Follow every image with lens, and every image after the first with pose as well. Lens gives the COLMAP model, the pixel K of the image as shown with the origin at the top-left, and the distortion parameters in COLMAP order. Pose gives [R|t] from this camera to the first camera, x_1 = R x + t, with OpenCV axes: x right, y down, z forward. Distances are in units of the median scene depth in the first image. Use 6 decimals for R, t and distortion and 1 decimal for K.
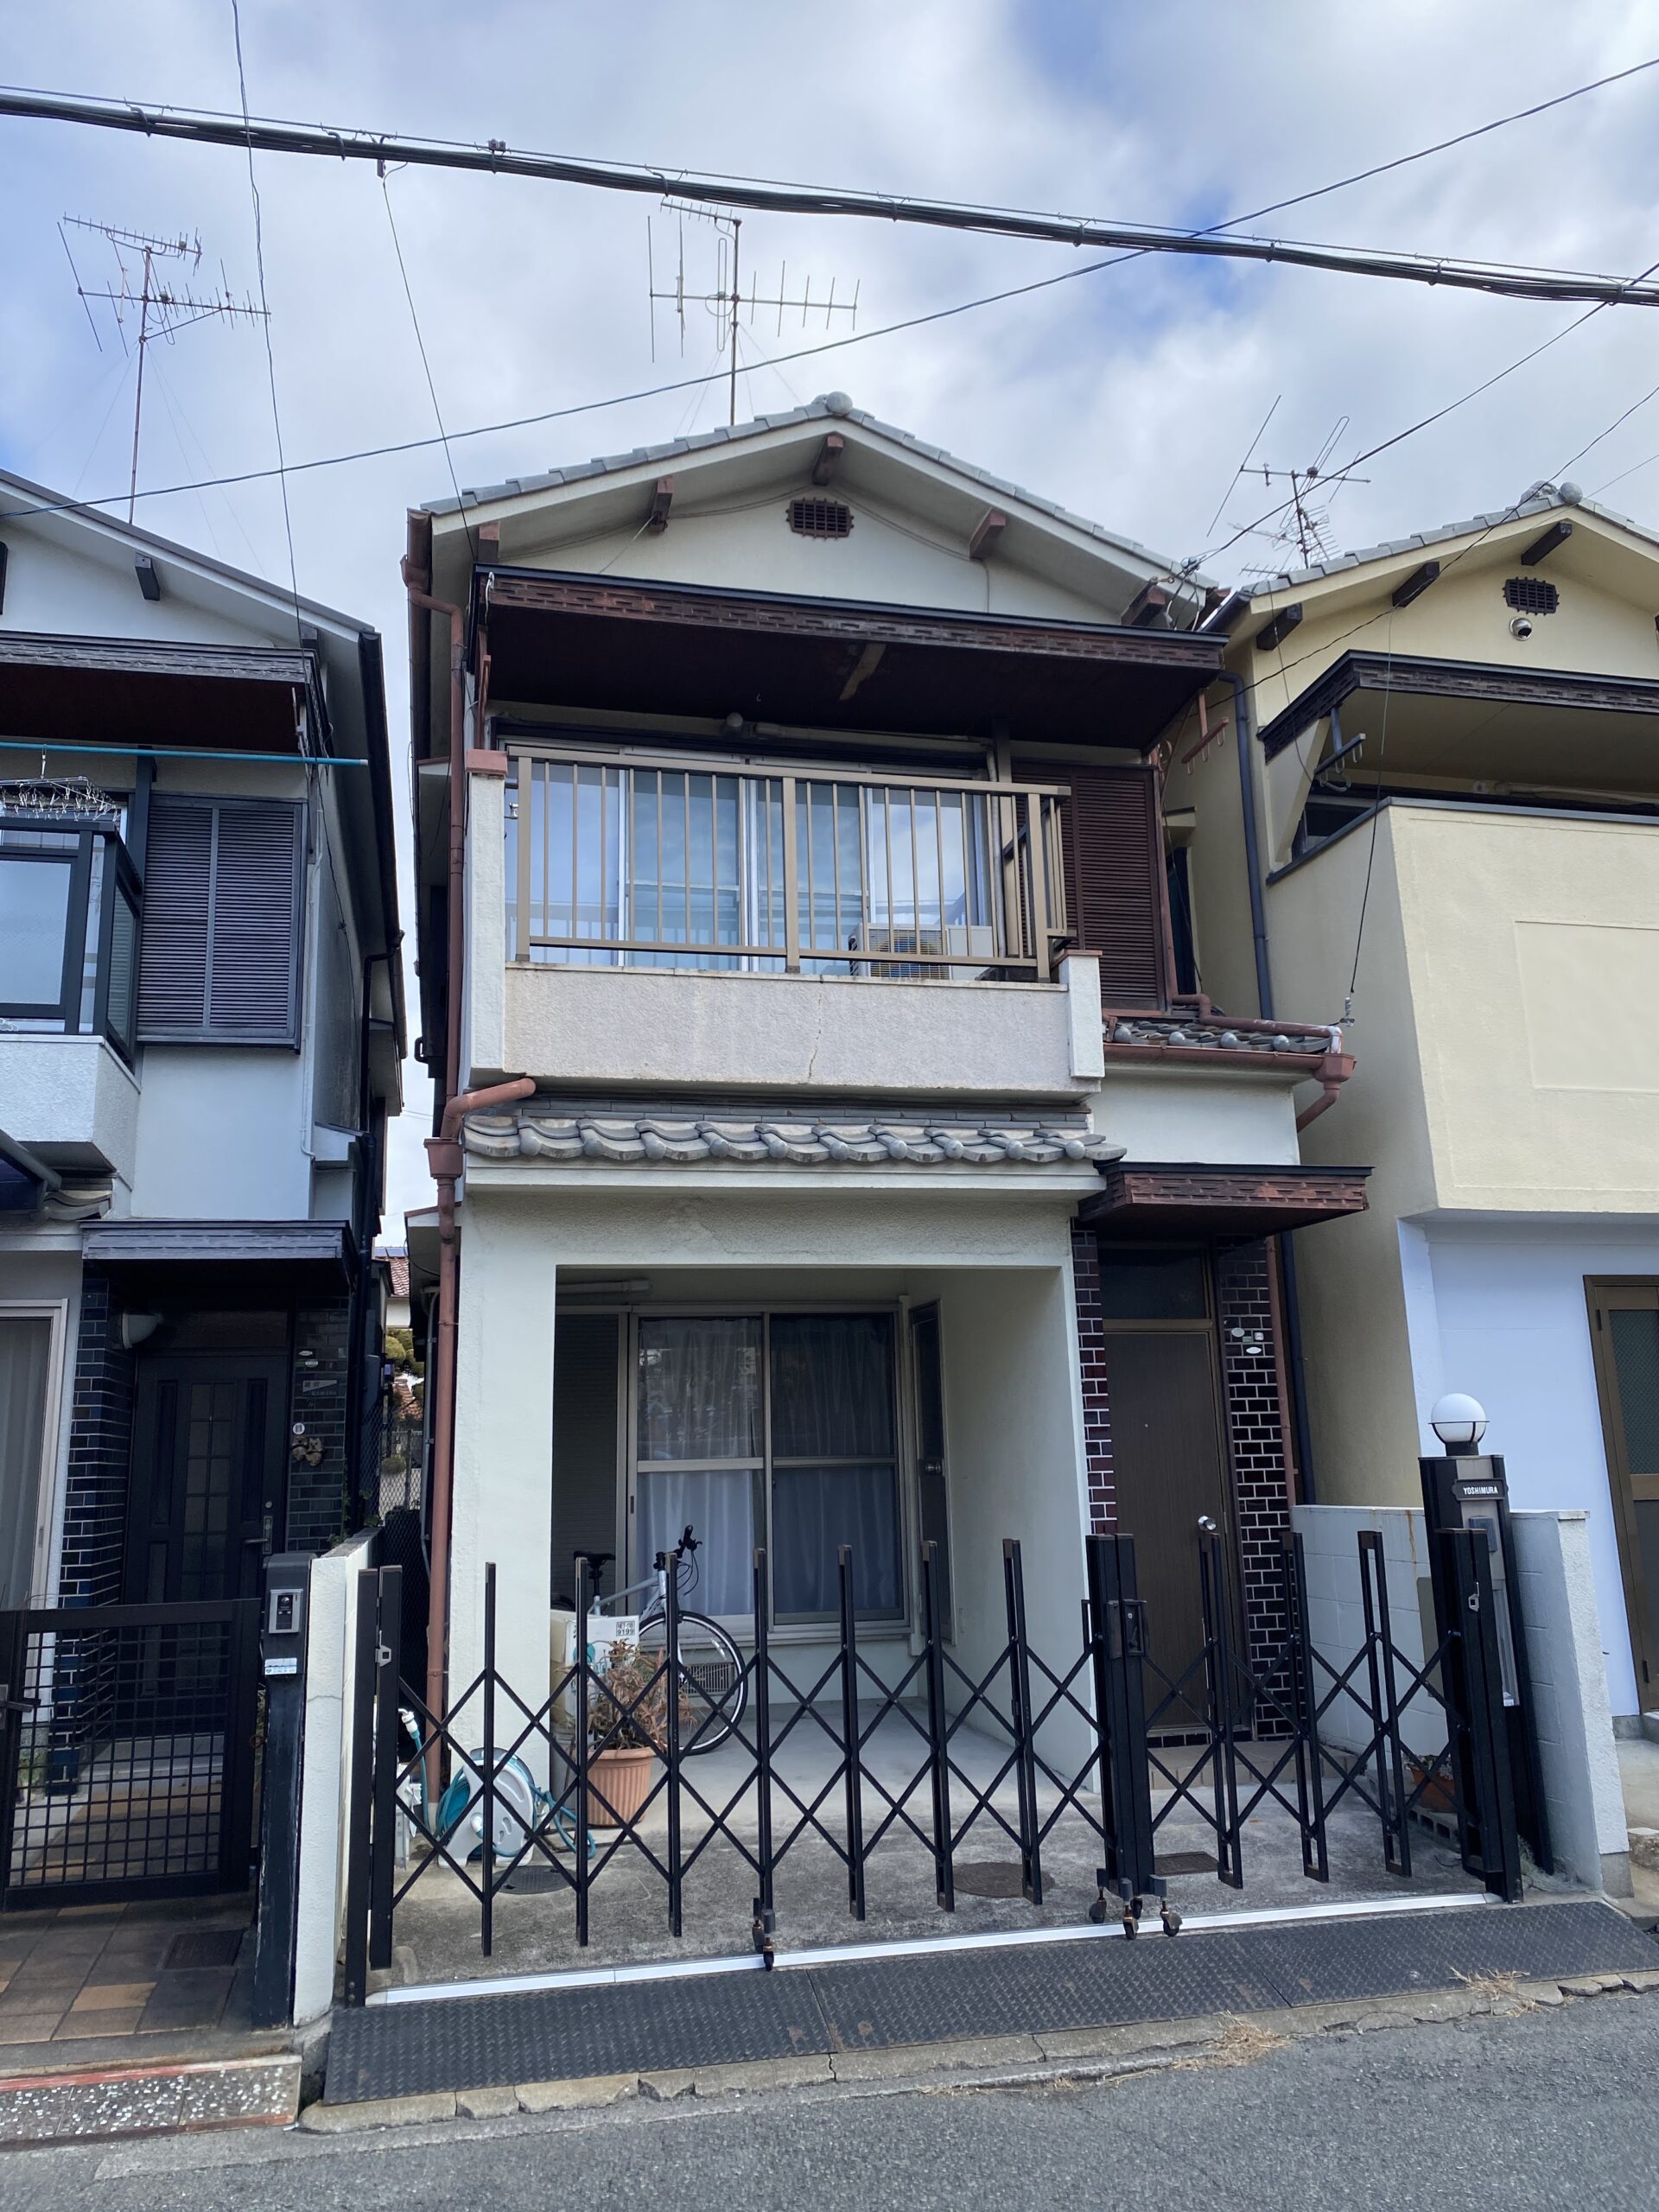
lens RADIAL K [[1694.2, 0, 826.6], [0, 1694.2, 1105.7], [0, 0, 1]] dist [0.008716, -0.027166]
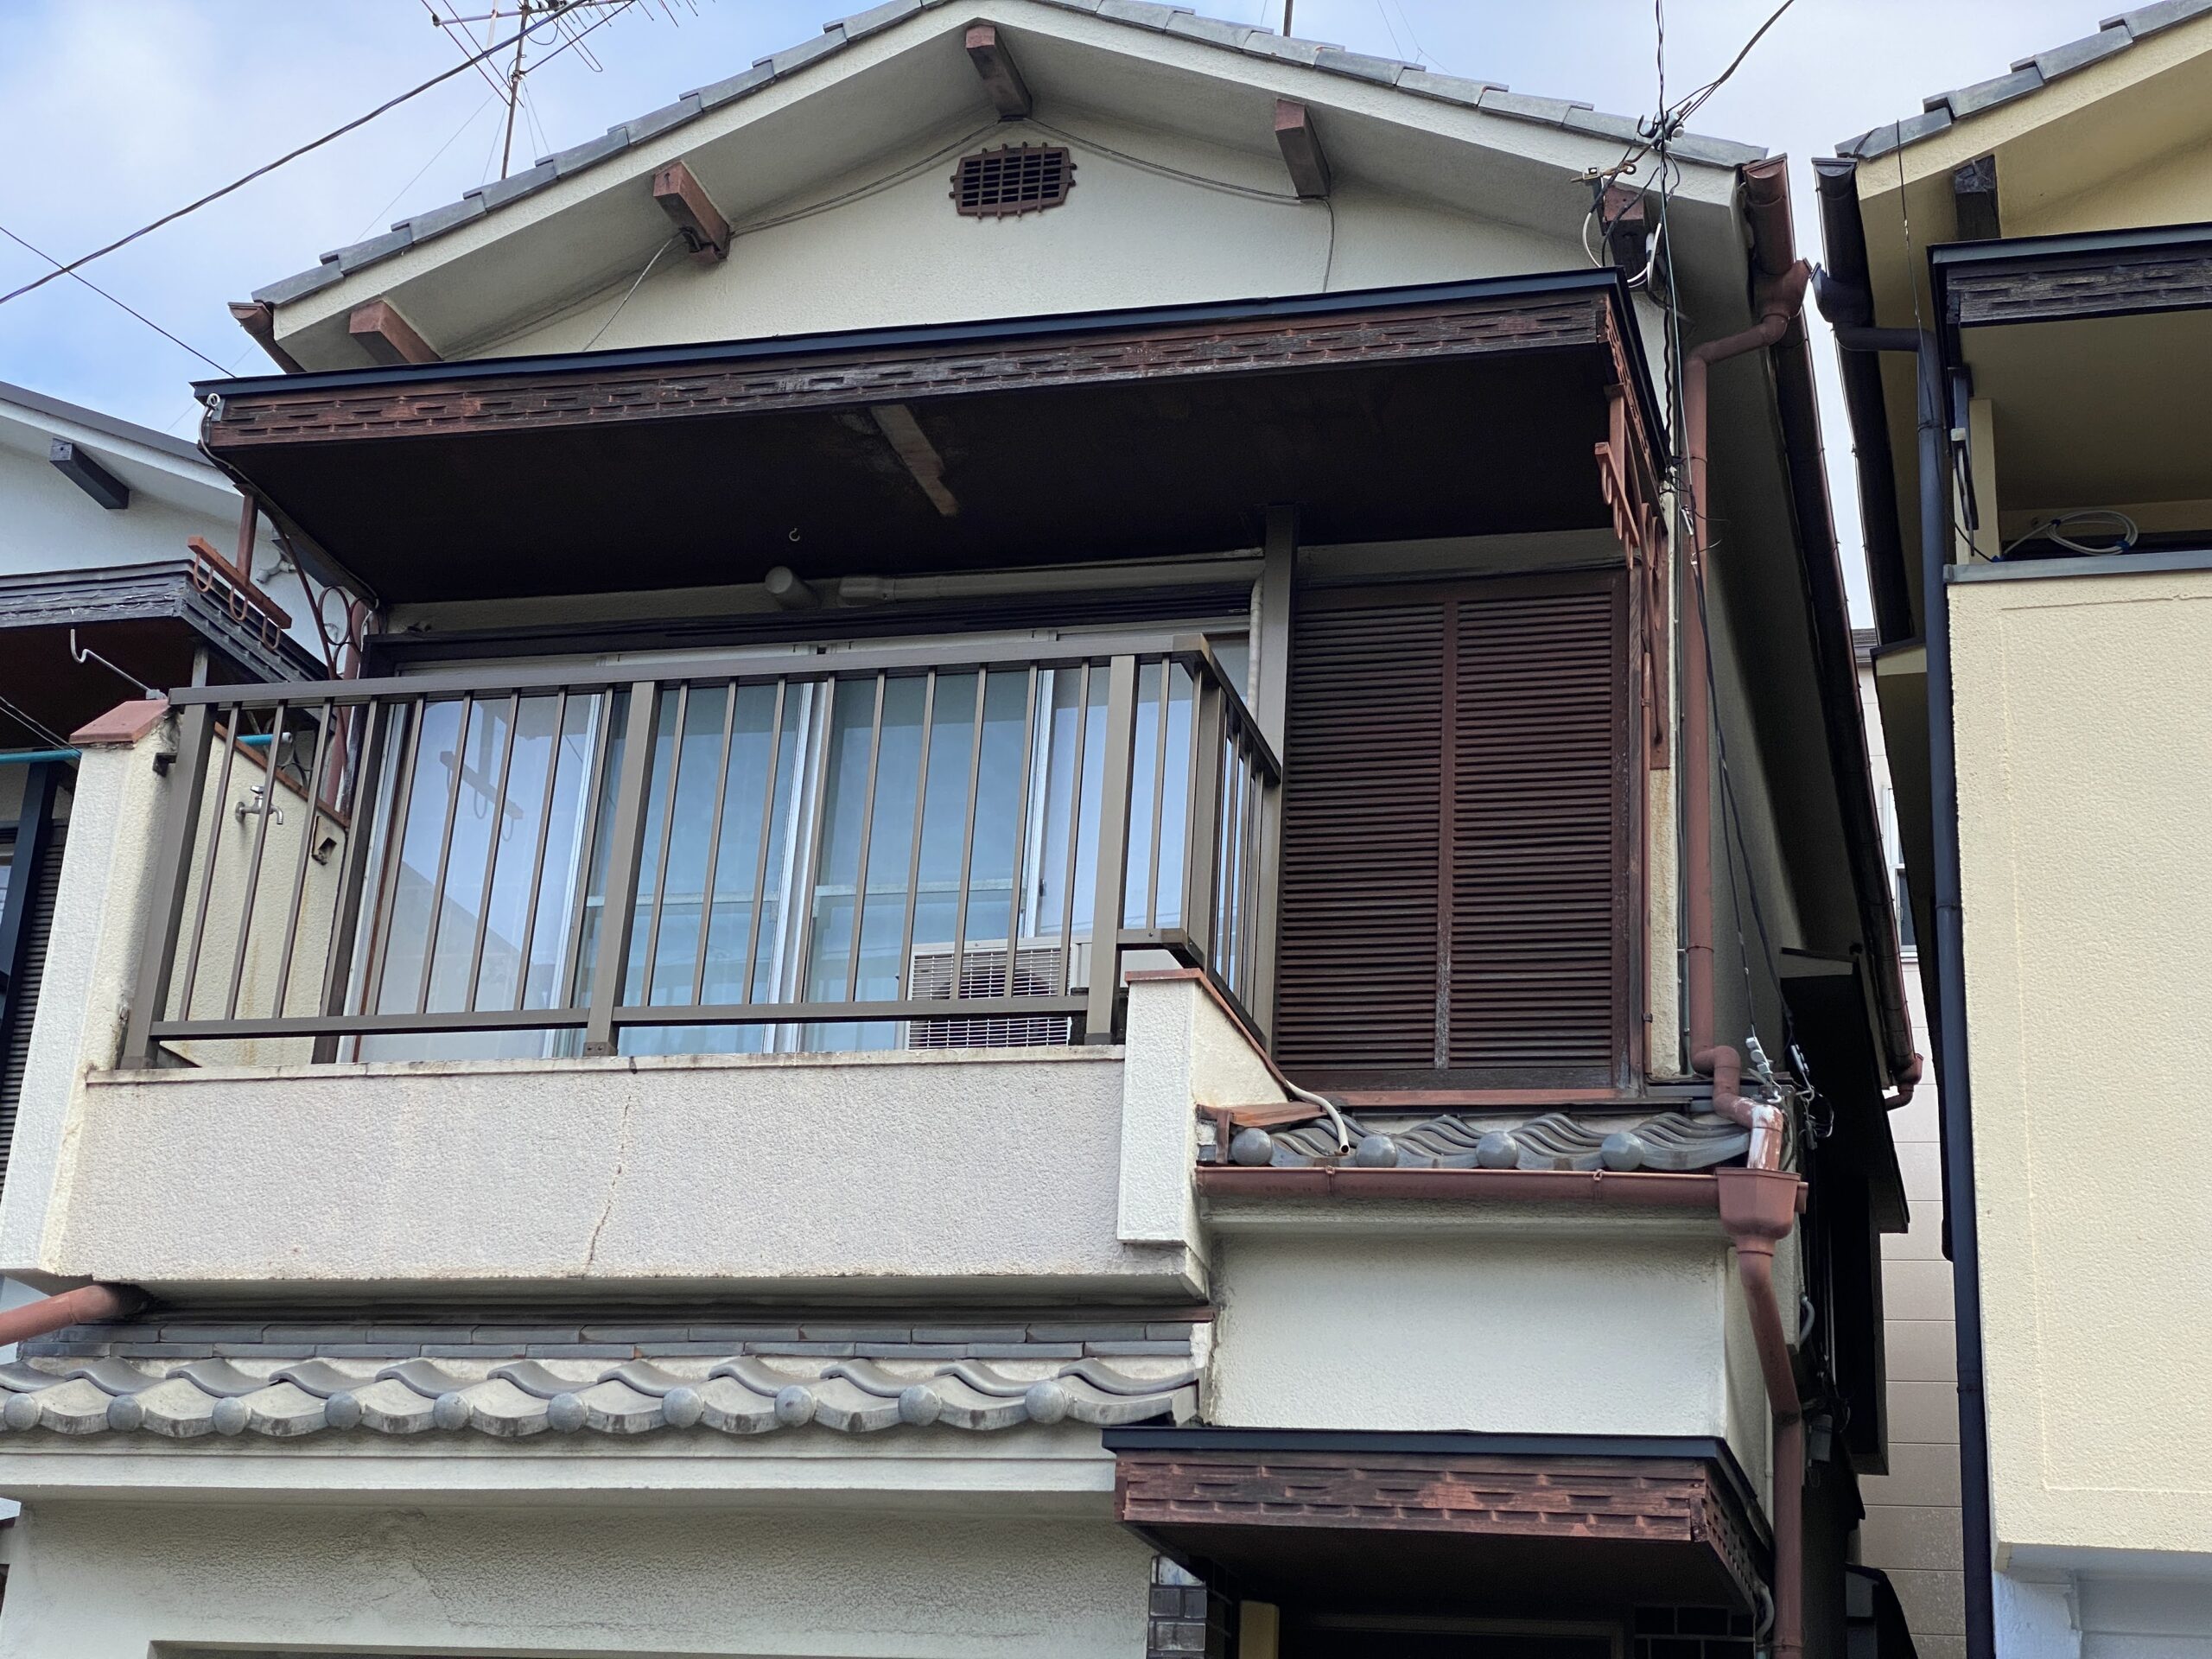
lens RADIAL K [[3308.4, 0, 1088.9], [0, 3308.4, 749.9], [0, 0, 1]] dist [0.086544, 0.000000]
pose [[0.876370, -0.106088, -0.469809, 0.553576], [0.021450, 0.983069, -0.181977, 0.014862], [0.481160, 0.149402, 0.863808, 0.178510]]
